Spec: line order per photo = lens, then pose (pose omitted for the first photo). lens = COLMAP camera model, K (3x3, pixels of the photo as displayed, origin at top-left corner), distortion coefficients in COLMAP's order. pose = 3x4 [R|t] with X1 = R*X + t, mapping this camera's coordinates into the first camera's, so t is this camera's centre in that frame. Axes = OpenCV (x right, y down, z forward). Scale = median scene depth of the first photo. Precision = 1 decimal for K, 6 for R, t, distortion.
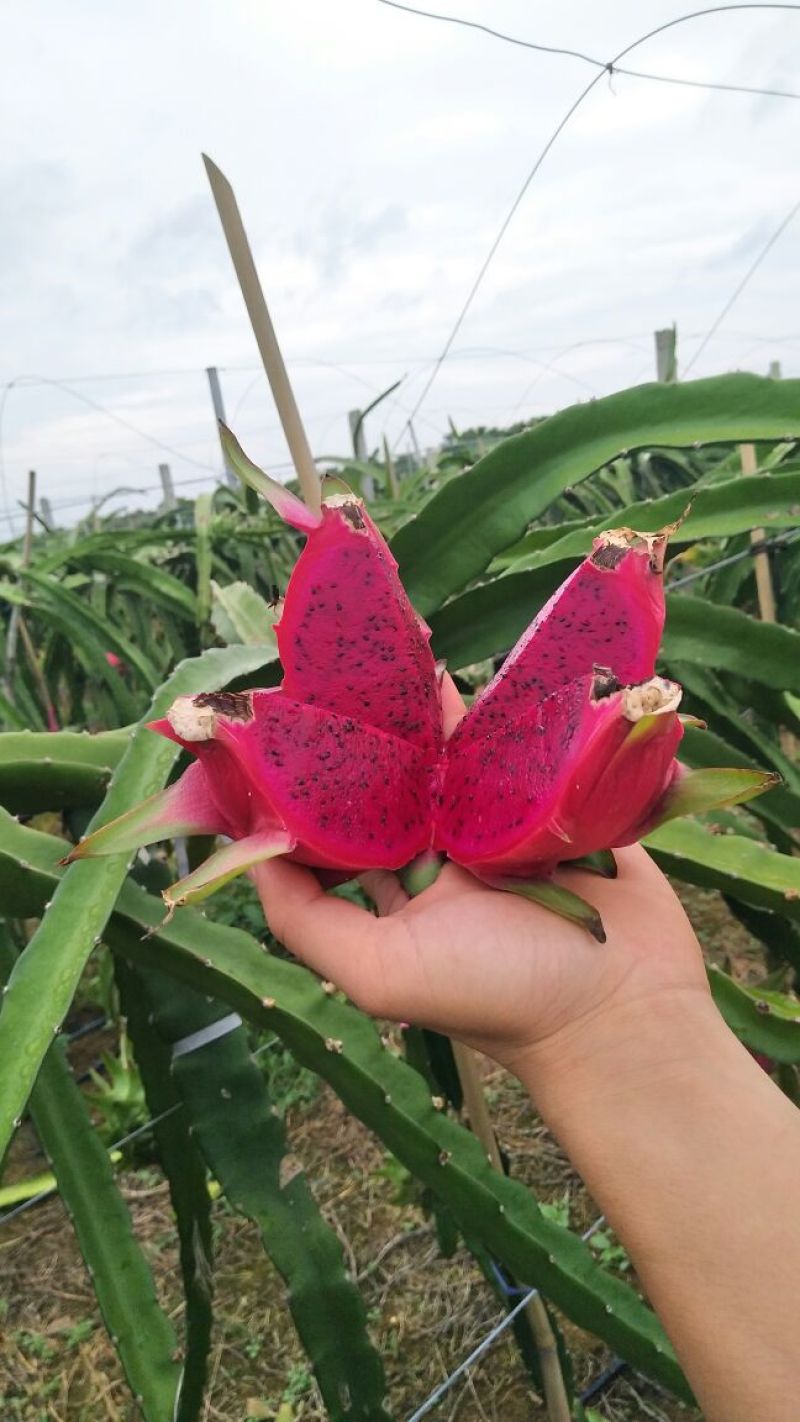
lens RADIAL K [[1129.5, 0, 448.2], [0, 1129.5, 711.0], [0, 0, 1]] dist [0.008423, 0.002591]
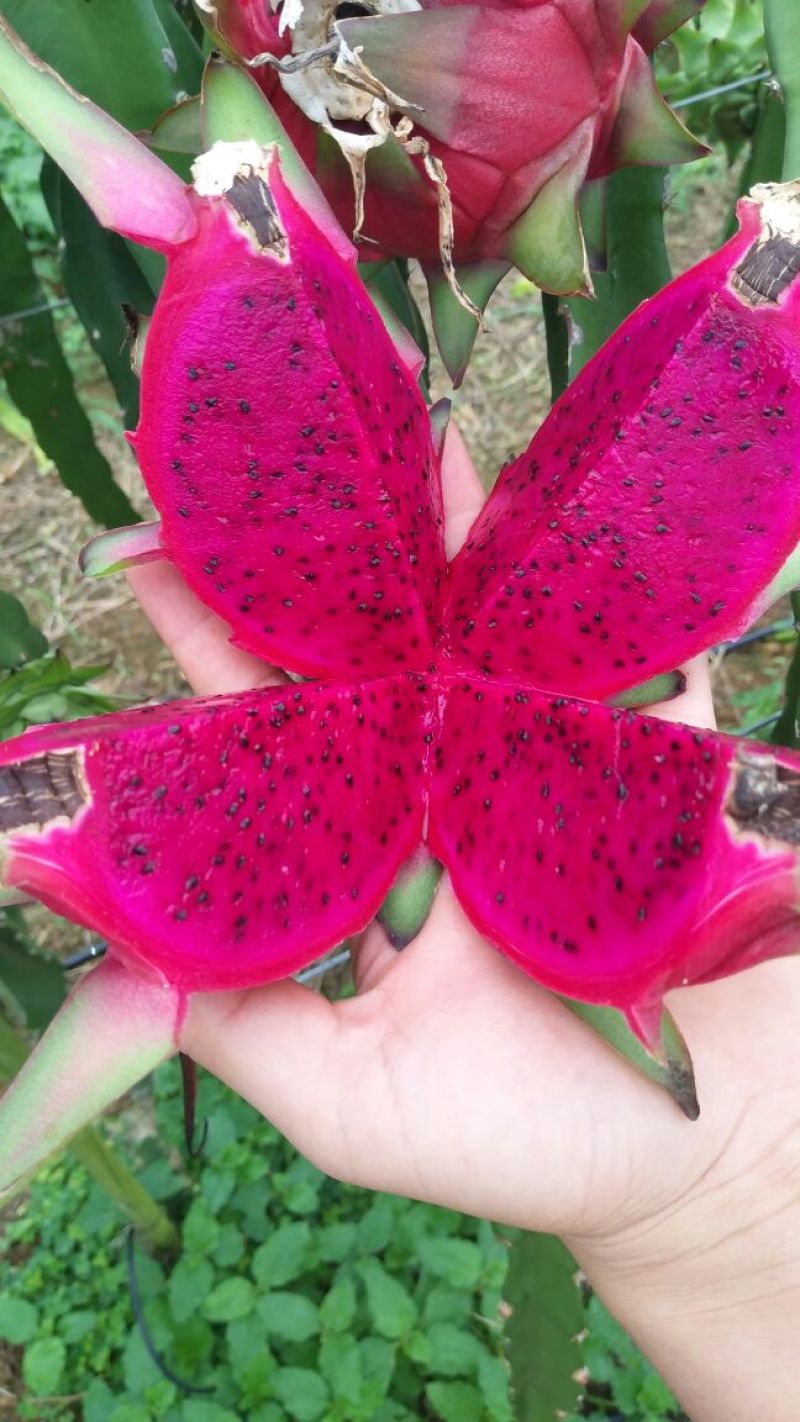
lens RADIAL K [[1129.5, 0, 448.2], [0, 1129.5, 711.0], [0, 0, 1]] dist [0.008423, 0.002591]
pose [[0.999968, 0.000796, -0.007979, 0.002583], [0.003952, 0.816930, 0.576724, -0.281160], [0.006977, -0.576737, 0.816900, 0.490542]]
